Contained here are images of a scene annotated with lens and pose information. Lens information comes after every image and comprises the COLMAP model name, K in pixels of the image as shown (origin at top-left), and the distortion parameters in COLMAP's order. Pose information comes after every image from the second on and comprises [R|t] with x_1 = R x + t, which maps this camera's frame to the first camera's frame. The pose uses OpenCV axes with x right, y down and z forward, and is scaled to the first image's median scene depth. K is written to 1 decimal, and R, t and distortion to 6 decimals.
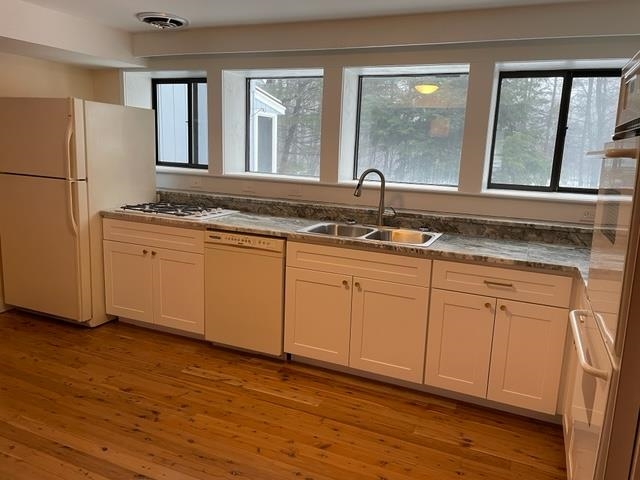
lens RADIAL K [[482.6, 0, 322.6], [0, 482.6, 237.6], [0, 0, 1]] dist [0.063545, -0.054021]
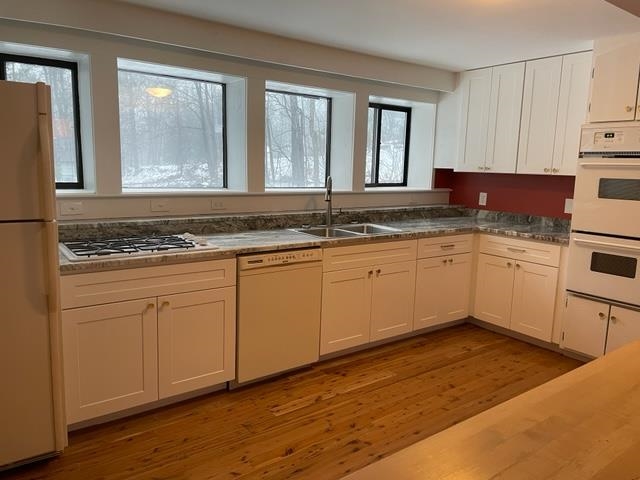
lens RADIAL K [[482.6, 0, 325.1], [0, 482.6, 240.2], [0, 0, 1]] dist [0.063545, -0.054021]
pose [[0.496007, -0.161762, 0.853118, -0.939012], [0.152941, 0.983409, 0.097547, -0.109862], [-0.854743, 0.082092, 0.512518, 0.443004]]
